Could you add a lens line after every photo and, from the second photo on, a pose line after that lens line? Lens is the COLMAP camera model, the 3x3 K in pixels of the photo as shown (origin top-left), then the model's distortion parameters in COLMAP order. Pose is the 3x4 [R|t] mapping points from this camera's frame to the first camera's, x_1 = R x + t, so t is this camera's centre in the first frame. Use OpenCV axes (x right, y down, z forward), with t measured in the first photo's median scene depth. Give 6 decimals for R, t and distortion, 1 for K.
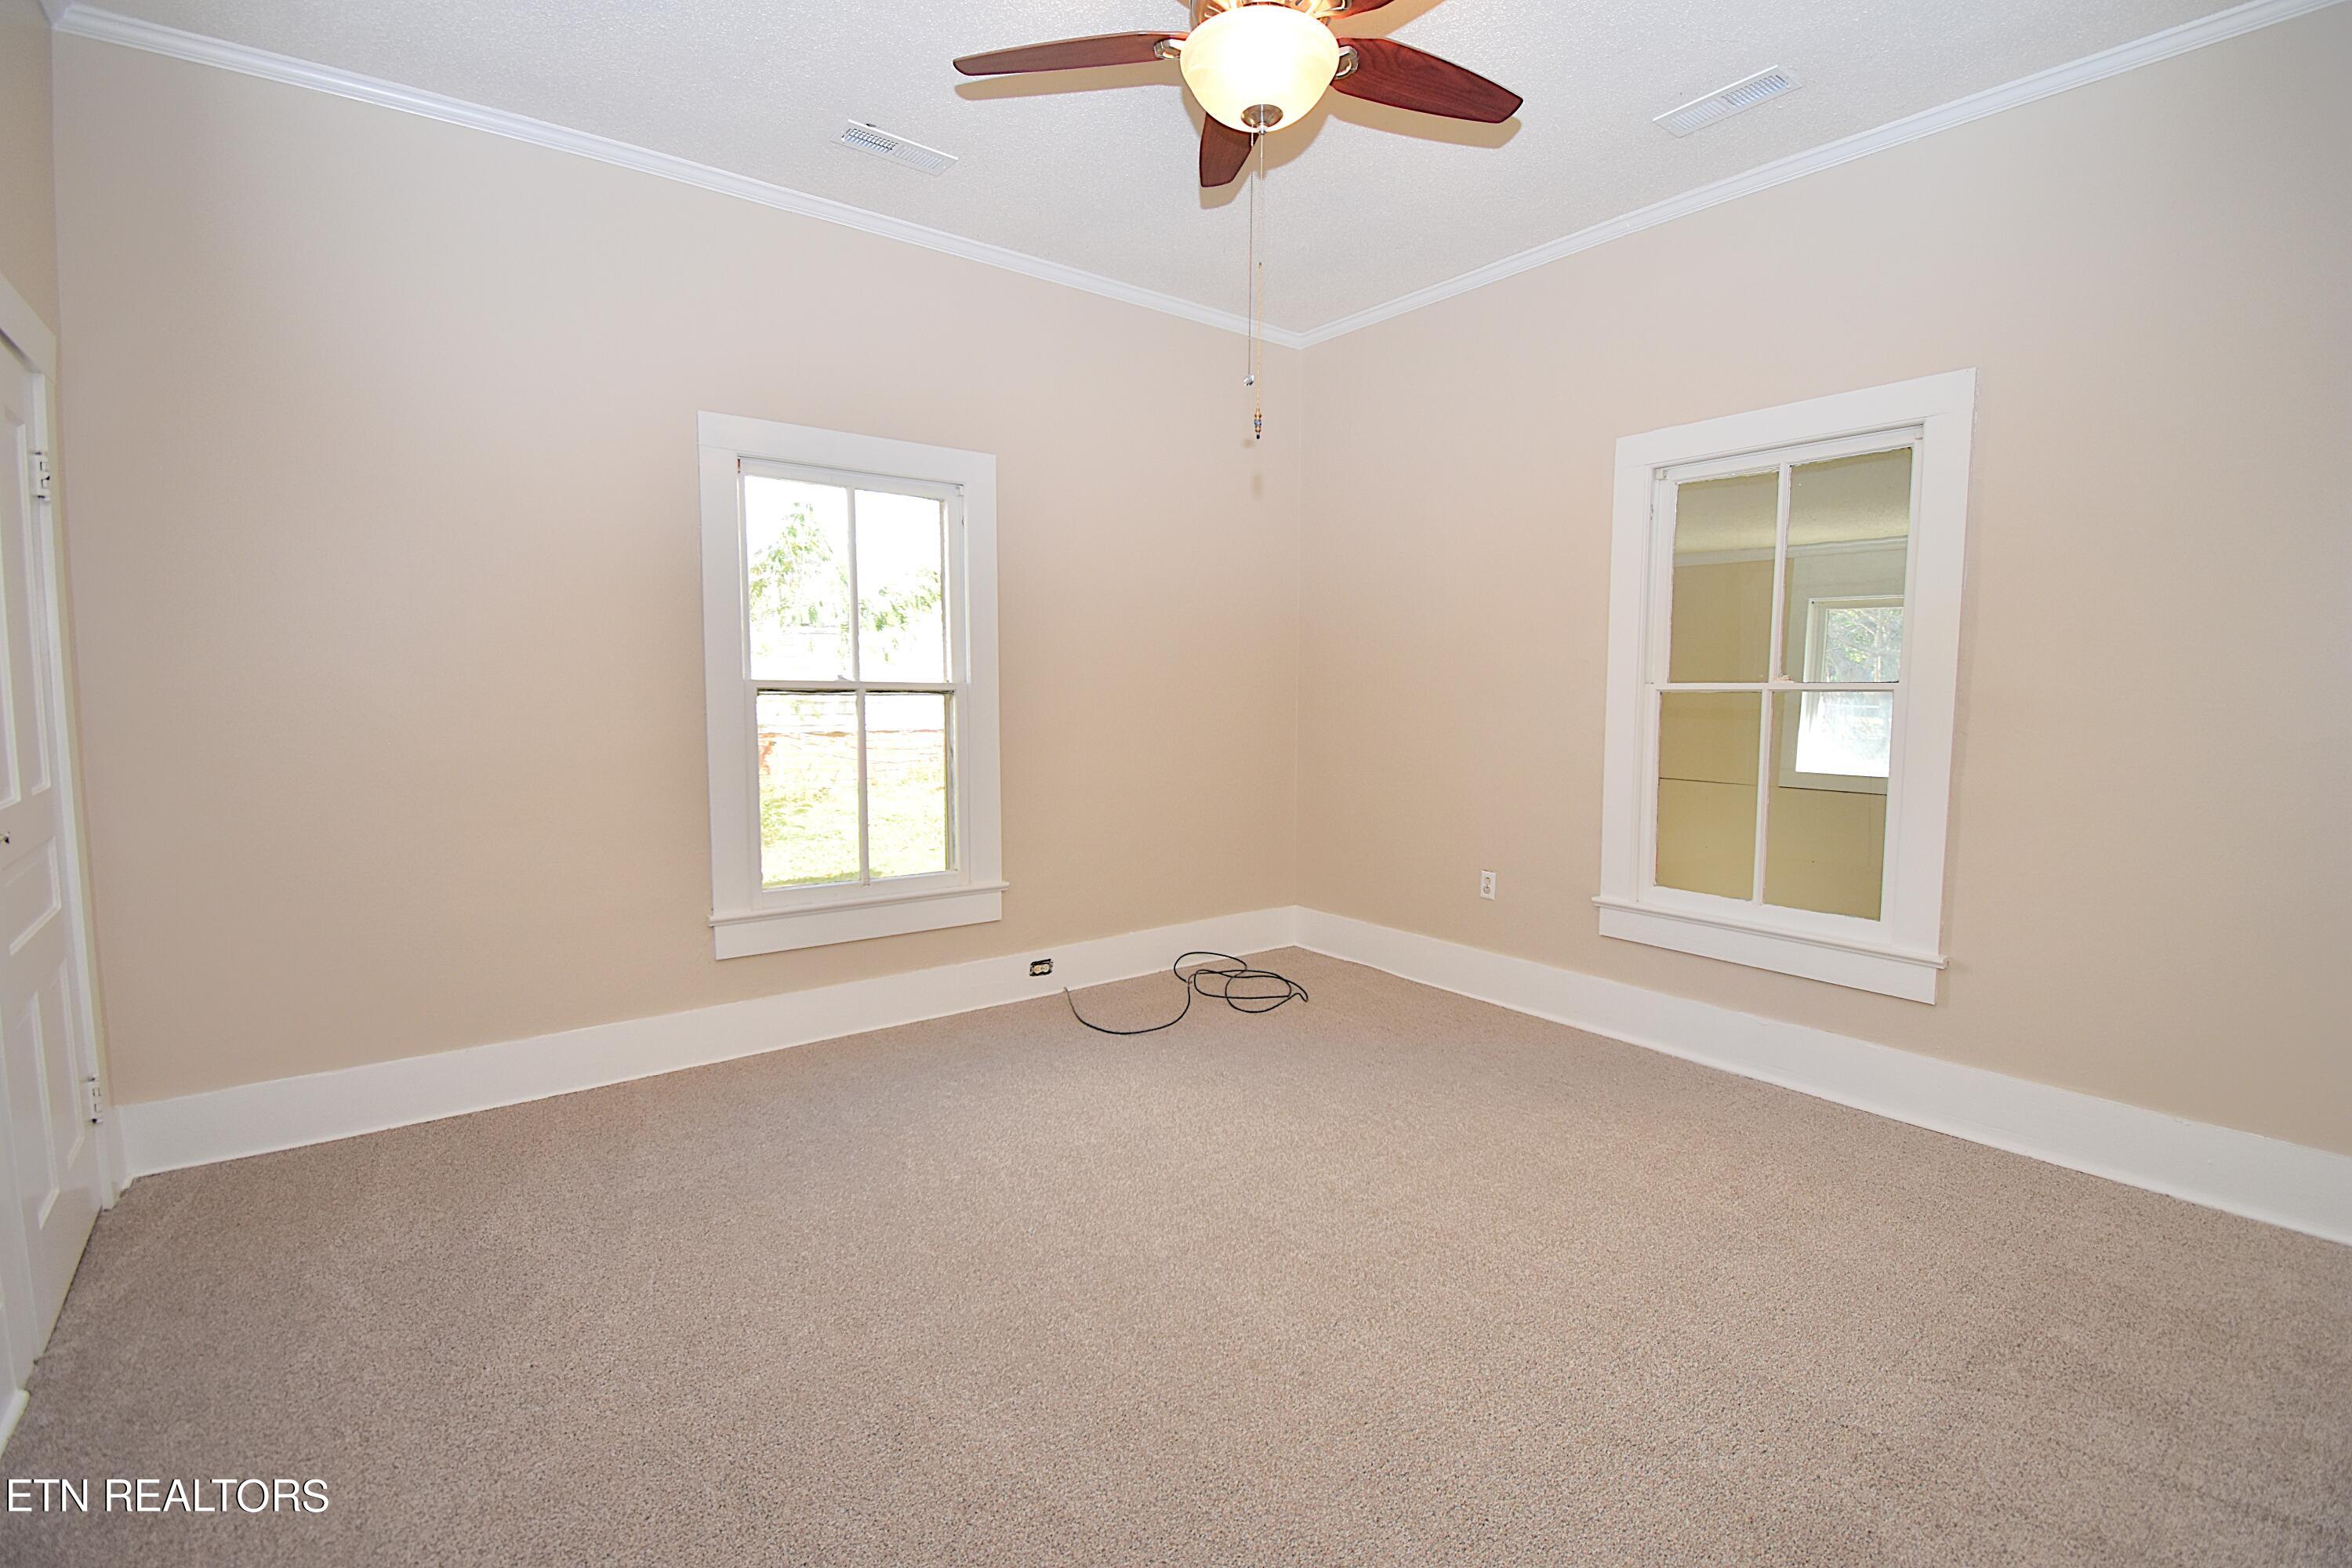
lens RADIAL K [[1048.2, 0, 1183.3], [0, 1048.2, 780.8], [0, 0, 1]] dist [0.017524, -0.025561]
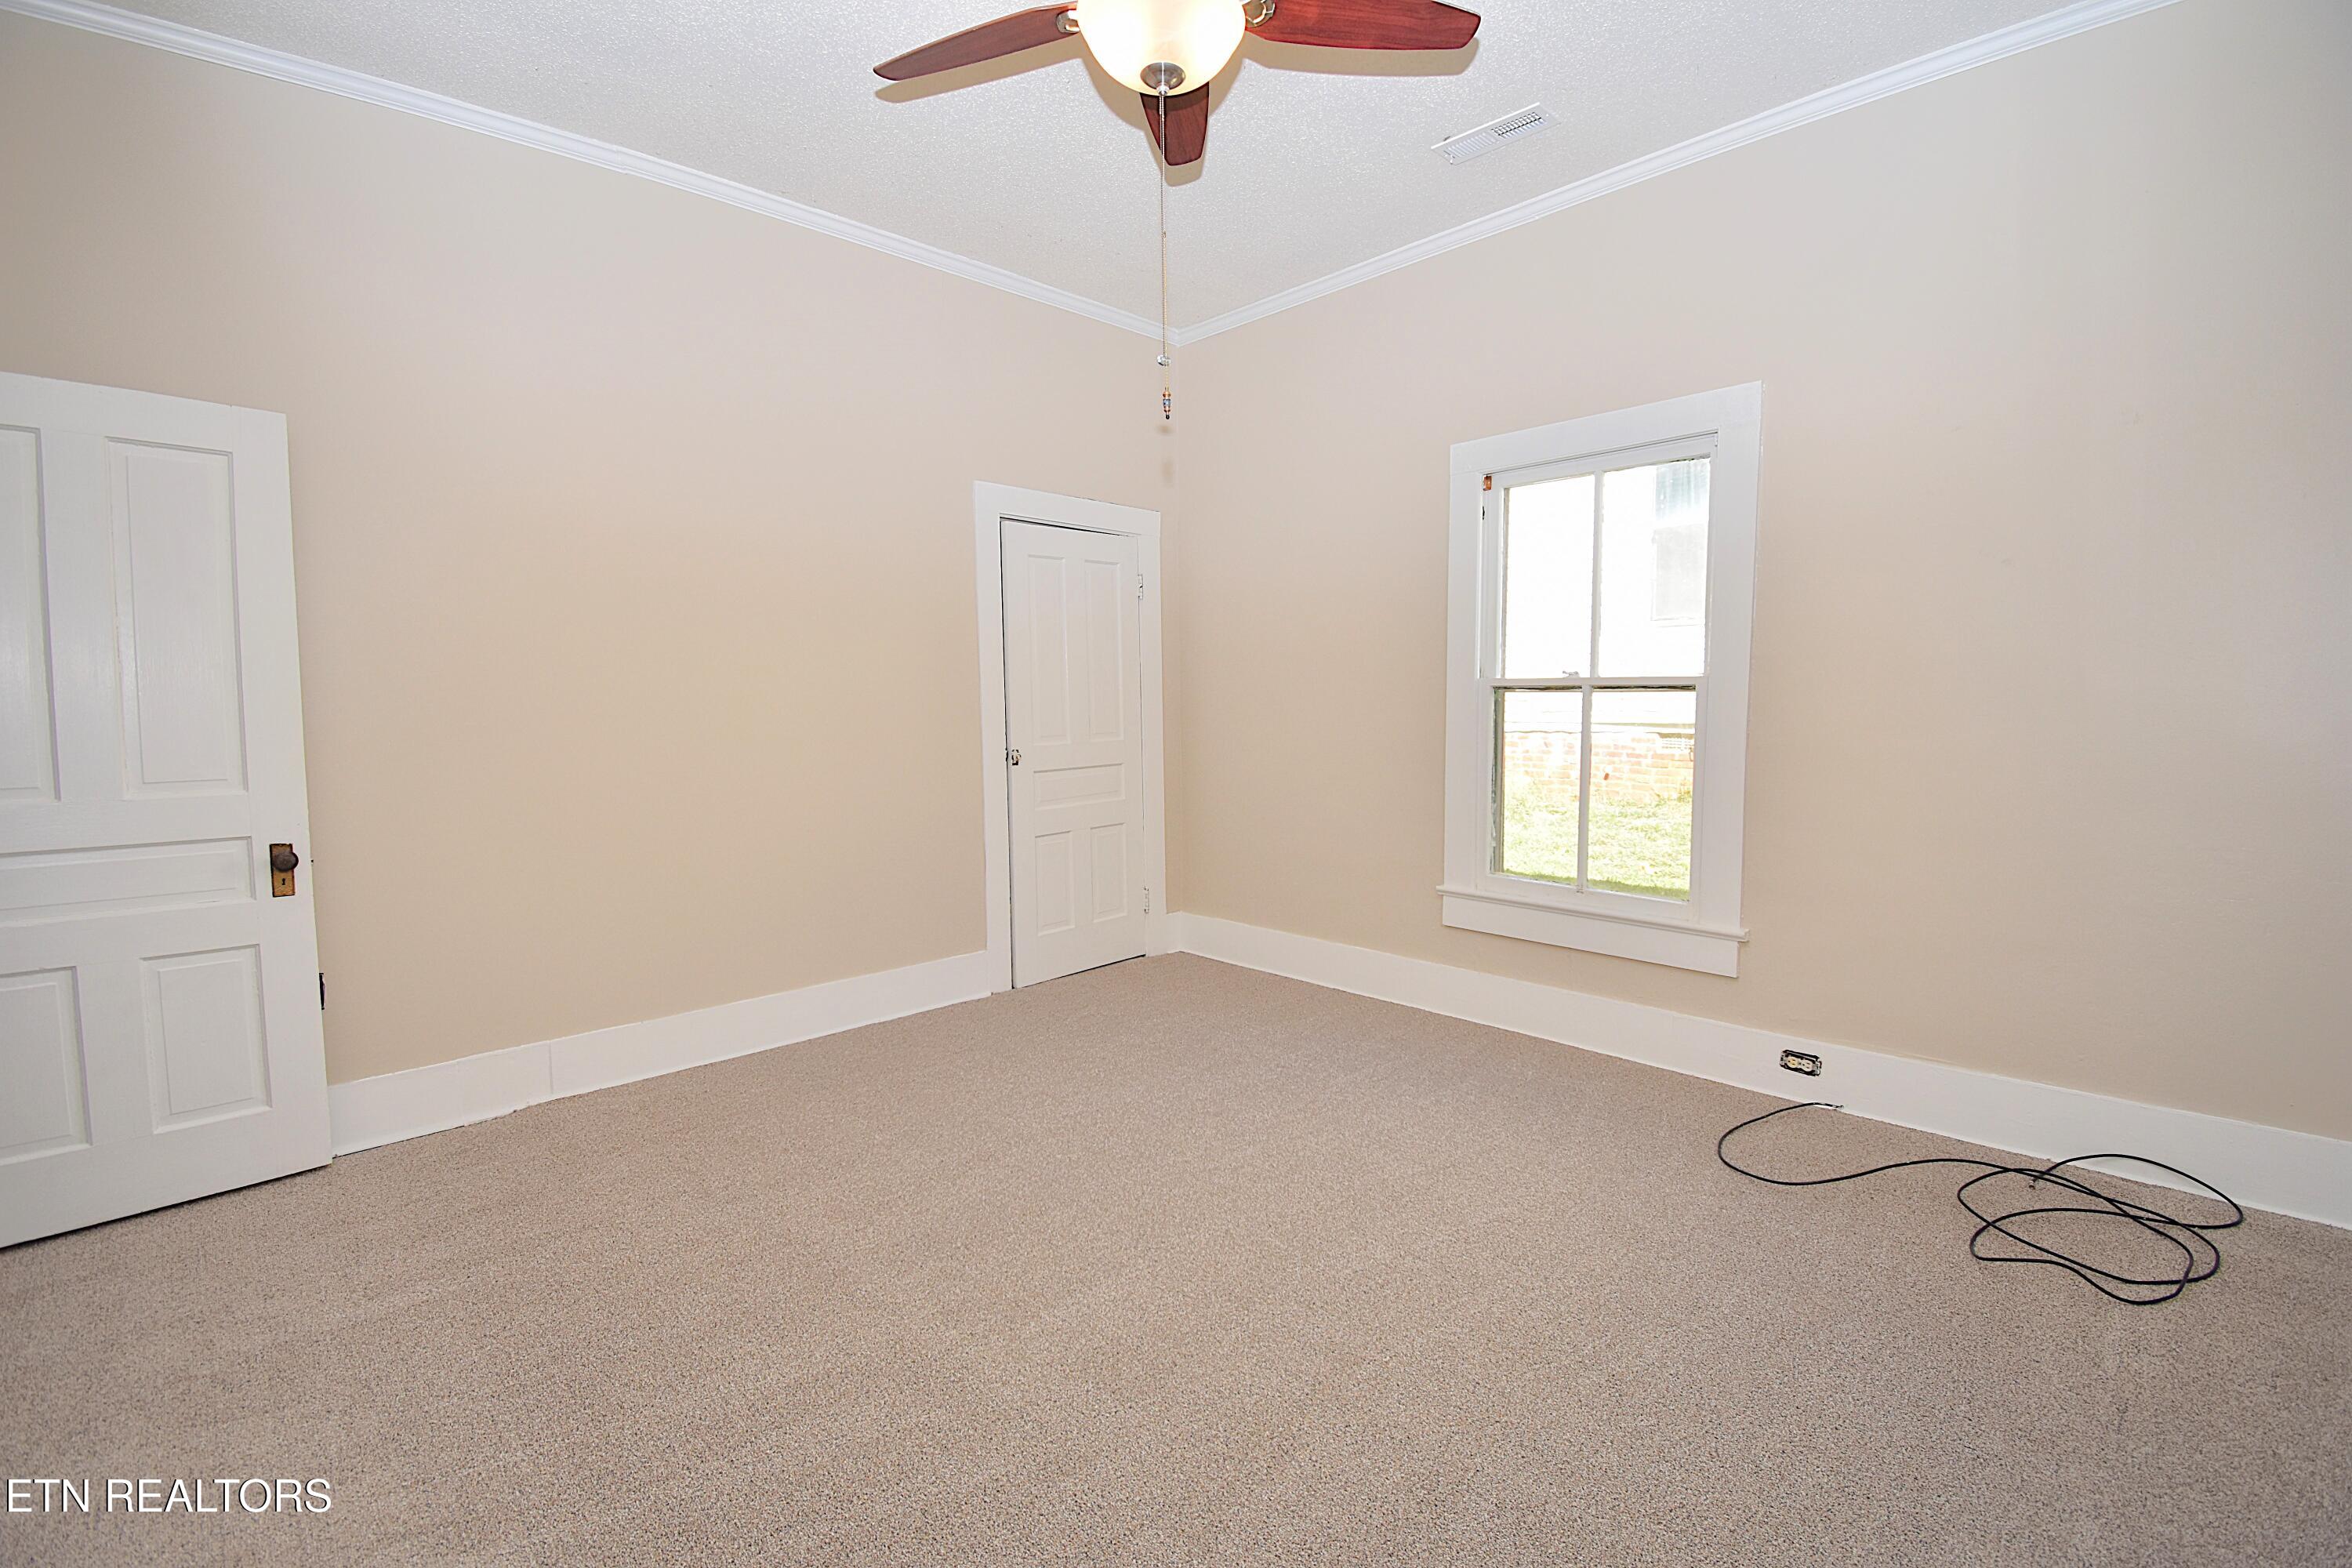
lens RADIAL K [[1048.2, 0, 1183.3], [0, 1048.2, 780.8], [0, 0, 1]] dist [0.017524, -0.025561]
pose [[0.099020, 0.075635, -0.992207, 0.601542], [-0.074124, 0.994898, 0.068442, -0.039828], [0.992321, 0.066769, 0.104121, 0.545981]]
